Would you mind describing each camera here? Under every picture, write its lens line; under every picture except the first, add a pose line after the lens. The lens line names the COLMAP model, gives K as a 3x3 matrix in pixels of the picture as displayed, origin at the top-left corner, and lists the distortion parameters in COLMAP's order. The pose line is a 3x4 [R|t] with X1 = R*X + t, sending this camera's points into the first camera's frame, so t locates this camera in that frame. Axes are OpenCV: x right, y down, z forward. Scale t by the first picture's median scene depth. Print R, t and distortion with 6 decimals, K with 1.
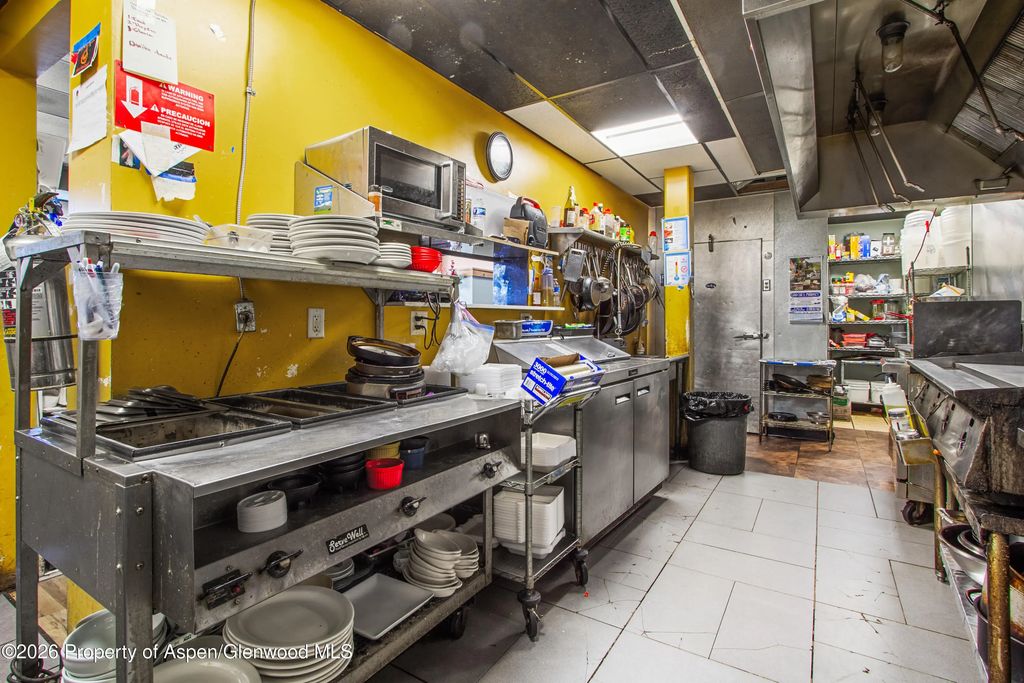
lens RADIAL K [[492.8, 0, 501.6], [0, 492.8, 324.1], [0, 0, 1]] dist [-0.011786, 0.000230]
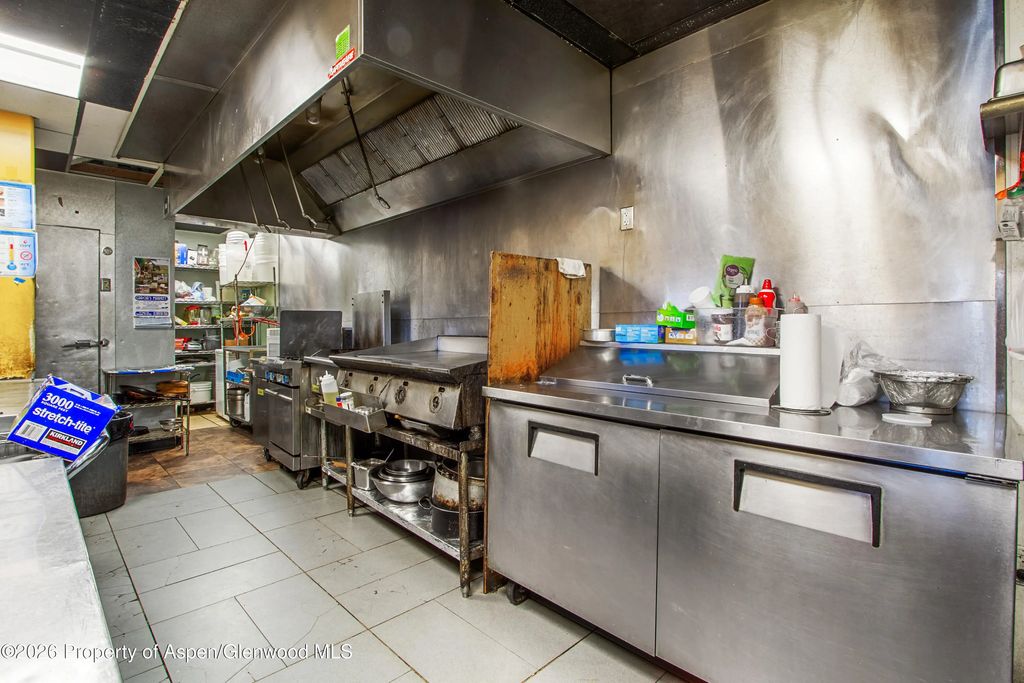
lens RADIAL K [[492.8, 0, 509.6], [0, 492.8, 331.6], [0, 0, 1]] dist [-0.011786, 0.000230]
pose [[0.224607, -0.012701, 0.974367, -0.147182], [0.007794, 0.999906, 0.011238, -0.000804], [-0.974418, 0.005070, 0.224685, 0.113790]]
